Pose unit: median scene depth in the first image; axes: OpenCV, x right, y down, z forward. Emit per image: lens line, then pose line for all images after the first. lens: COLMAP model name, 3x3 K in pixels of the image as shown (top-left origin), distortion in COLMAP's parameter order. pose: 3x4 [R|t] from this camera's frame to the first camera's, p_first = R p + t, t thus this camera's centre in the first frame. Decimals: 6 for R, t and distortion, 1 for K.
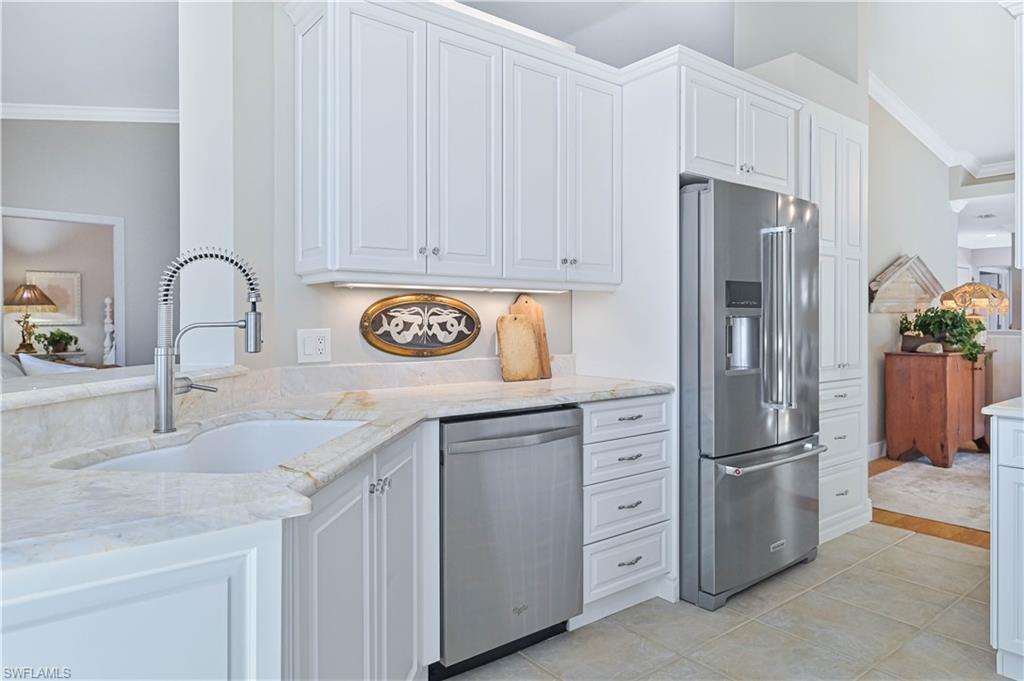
lens RADIAL K [[631.8, 0, 513.7], [0, 631.8, 327.1], [0, 0, 1]] dist [-0.002779, -0.000404]
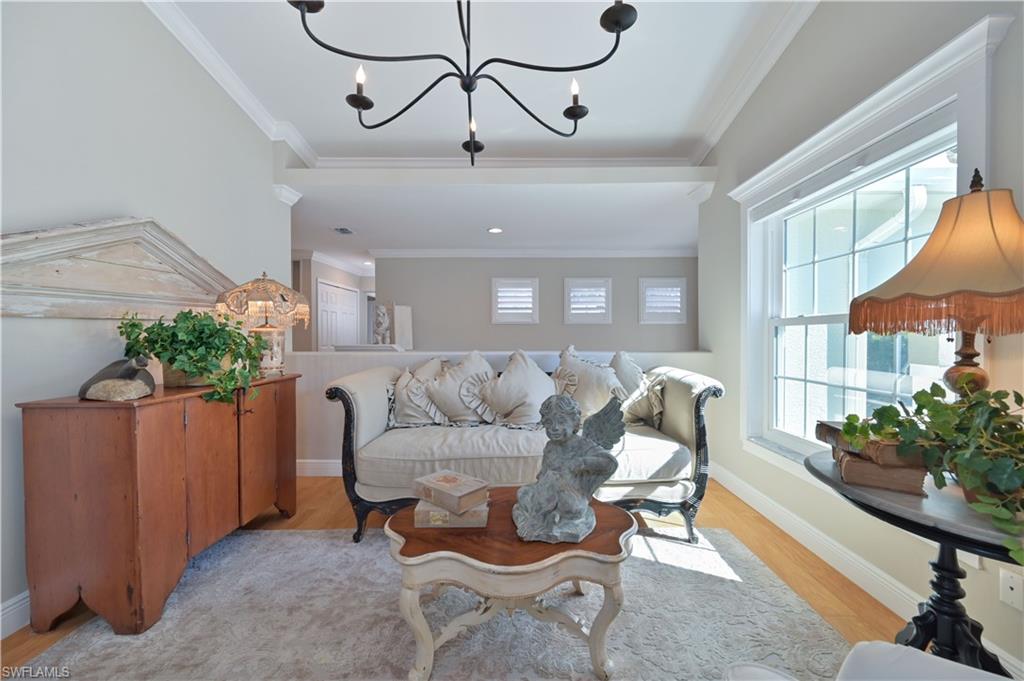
lens RADIAL K [[400.3, 0, 514.8], [0, 400.3, 339.0], [0, 0, 1]] dist [0.000143, -0.000128]
pose [[0.625713, -0.000648, 0.780053, 0.591678], [0.001943, 0.999998, -0.000728, -0.005275], [-0.780051, 0.001971, 0.625712, 0.543586]]
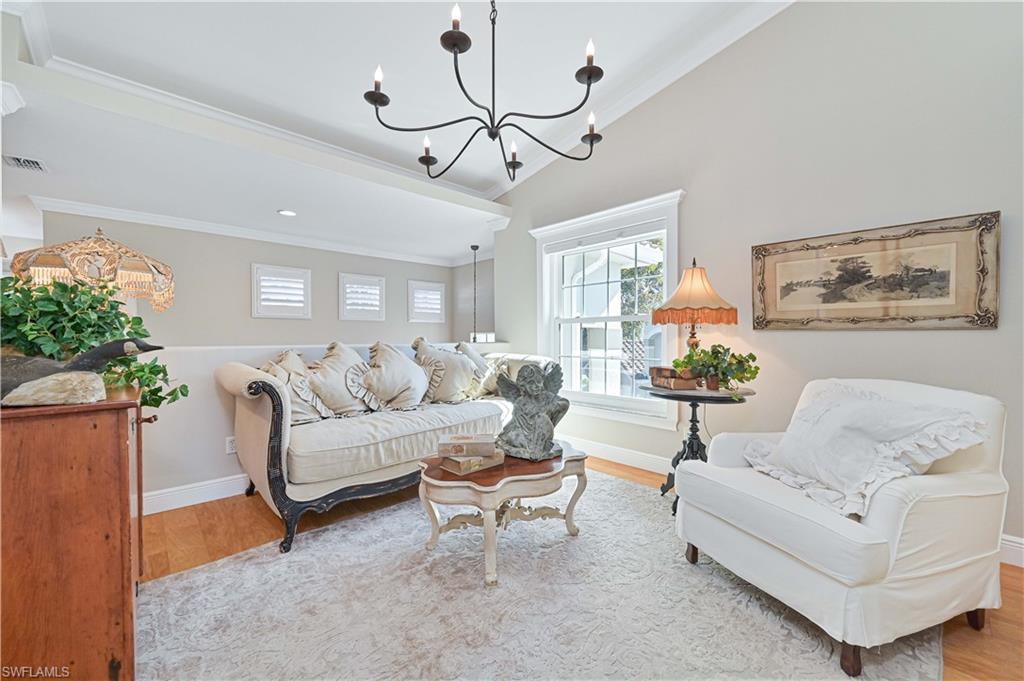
lens RADIAL K [[404.1, 0, 512.0], [0, 404.1, 340.5], [0, 0, 1]] dist [-0.000641, -0.000083]
pose [[-0.083581, -0.002013, 0.996499, 0.416376], [0.007523, 0.999968, 0.002651, 0.008824], [-0.996473, 0.007719, -0.083563, 0.756700]]
